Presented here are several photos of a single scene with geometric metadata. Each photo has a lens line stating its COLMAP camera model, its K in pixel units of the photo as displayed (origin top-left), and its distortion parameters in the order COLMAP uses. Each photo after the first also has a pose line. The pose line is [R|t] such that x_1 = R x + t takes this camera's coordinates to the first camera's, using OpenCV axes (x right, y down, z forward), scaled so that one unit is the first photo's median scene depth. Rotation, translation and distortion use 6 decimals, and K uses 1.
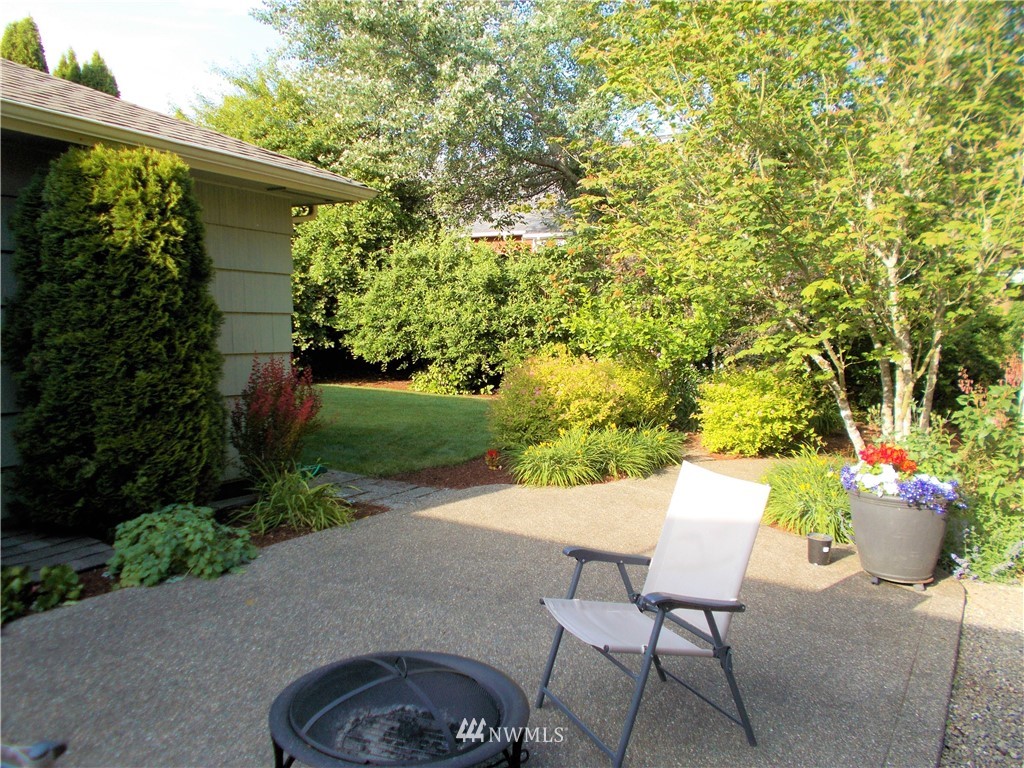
lens RADIAL K [[733.7, 0, 512.0], [0, 733.7, 384.0], [0, 0, 1]] dist [0.037619, -0.194233]
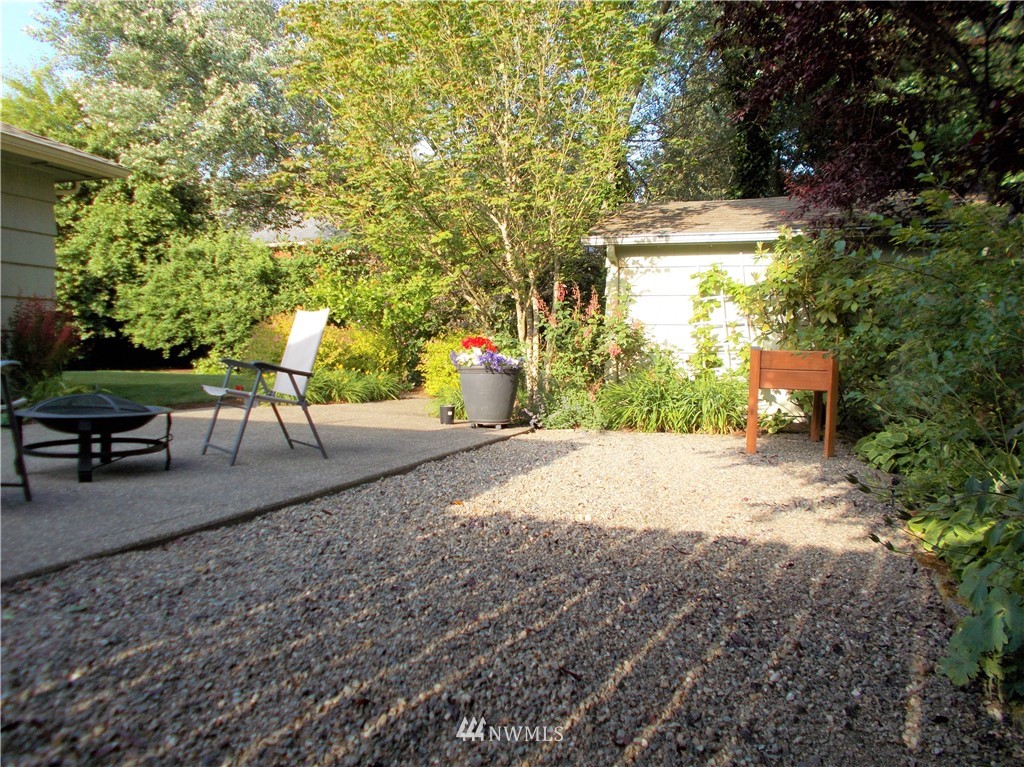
lens RADIAL K [[730.0, 0, 512.0], [0, 730.0, 383.5], [0, 0, 1]] dist [-0.011414, -0.004951]
pose [[0.971407, -0.022938, 0.236309, 0.071119], [0.031759, 0.998931, -0.033591, 0.077283], [-0.235285, 0.040136, 0.971097, -0.165258]]
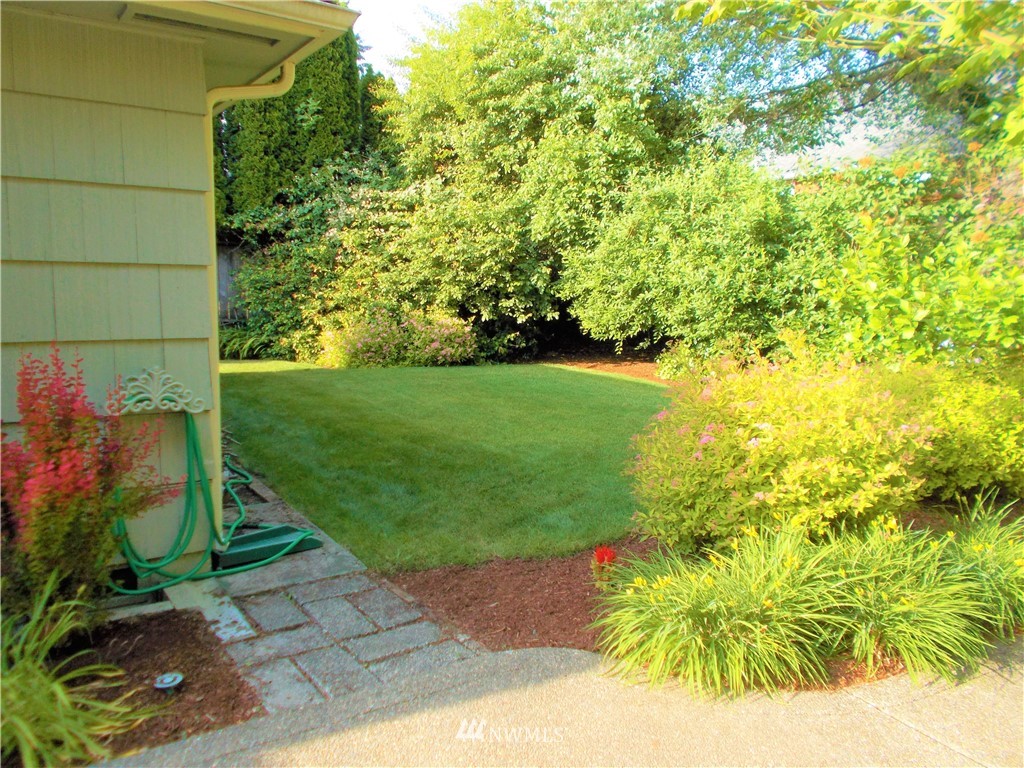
lens RADIAL K [[730.0, 0, 512.0], [0, 730.0, 384.0], [0, 0, 1]] dist [-0.011414, -0.004951]
pose [[0.892986, 0.063413, -0.445595, 0.069482], [-0.042202, 0.997460, 0.057375, -0.023286], [0.448102, -0.032430, 0.893394, 0.292574]]
